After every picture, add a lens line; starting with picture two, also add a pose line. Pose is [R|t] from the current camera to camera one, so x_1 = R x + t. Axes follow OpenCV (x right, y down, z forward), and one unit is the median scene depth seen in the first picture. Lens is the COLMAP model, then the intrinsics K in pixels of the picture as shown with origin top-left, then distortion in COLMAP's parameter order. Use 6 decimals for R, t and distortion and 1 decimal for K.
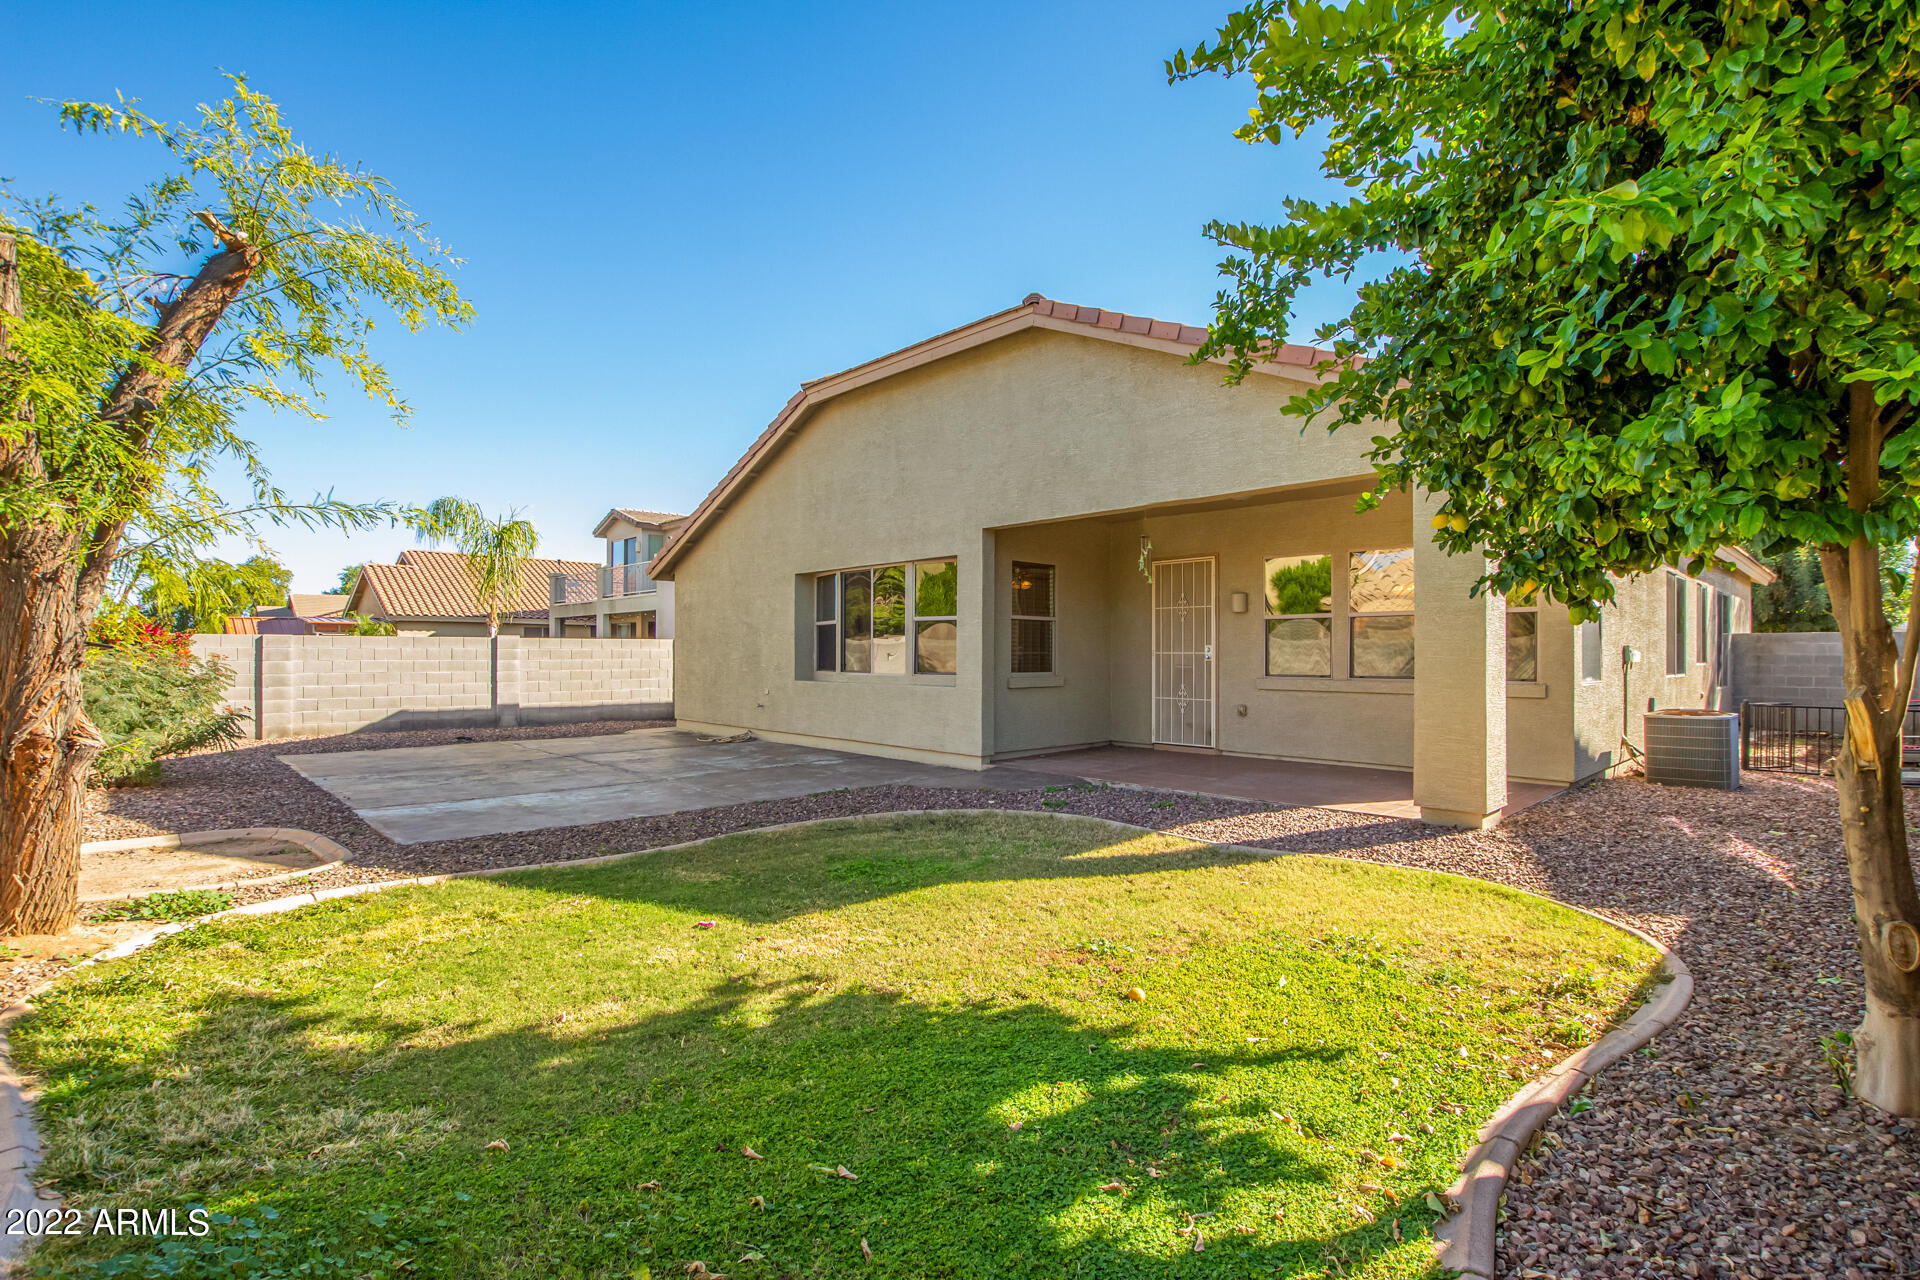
lens RADIAL K [[880.0, 0, 972.7], [0, 880.0, 648.6], [0, 0, 1]] dist [-0.012898, 0.000642]
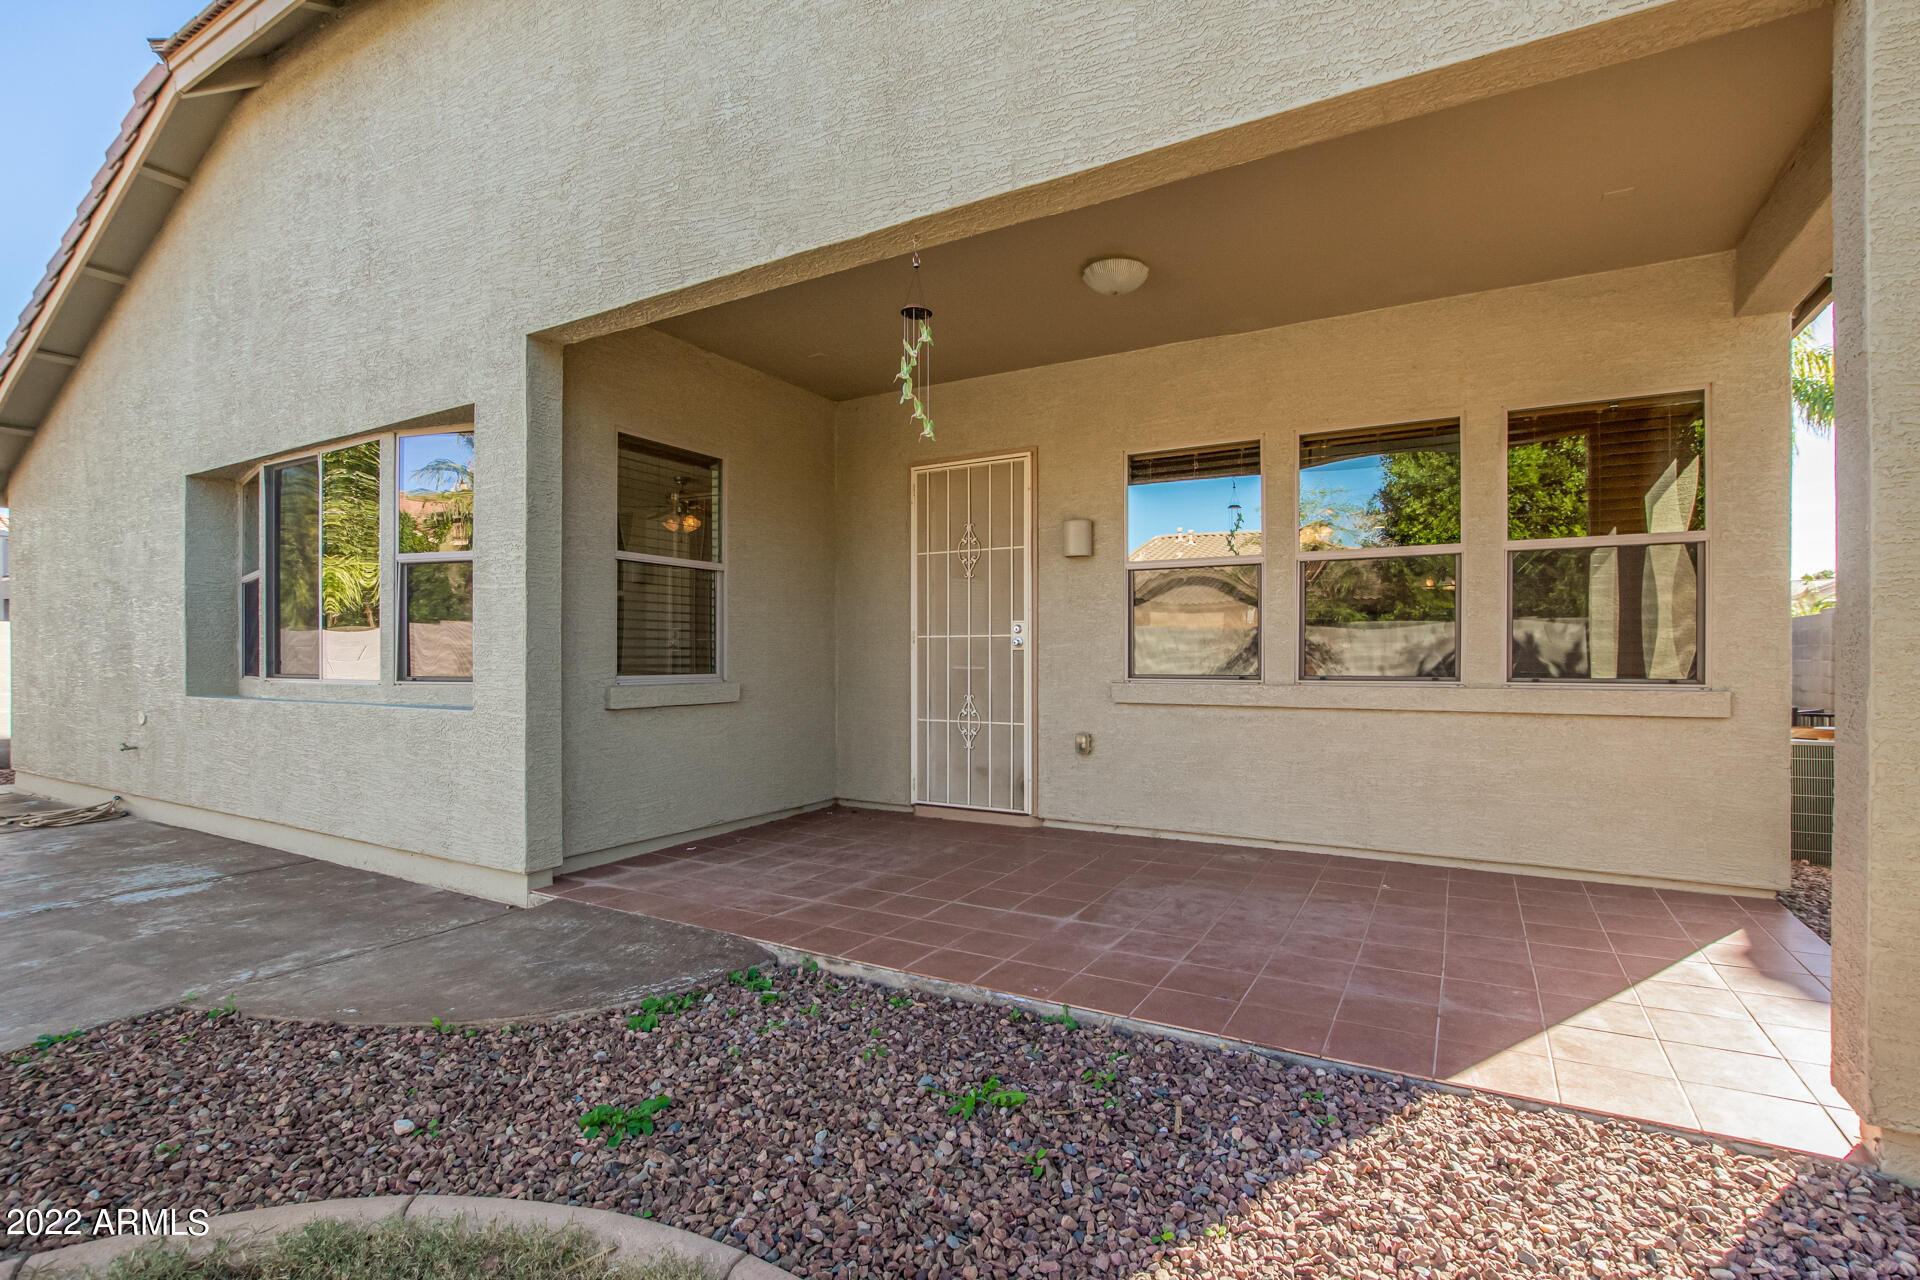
lens RADIAL K [[880.0, 0, 962.0], [0, 880.0, 654.2], [0, 0, 1]] dist [-0.012898, 0.000642]
pose [[0.959340, -0.002061, 0.282245, 0.086045], [0.001302, 0.999995, 0.002874, 0.014884], [-0.282250, -0.002390, 0.959338, 0.500960]]
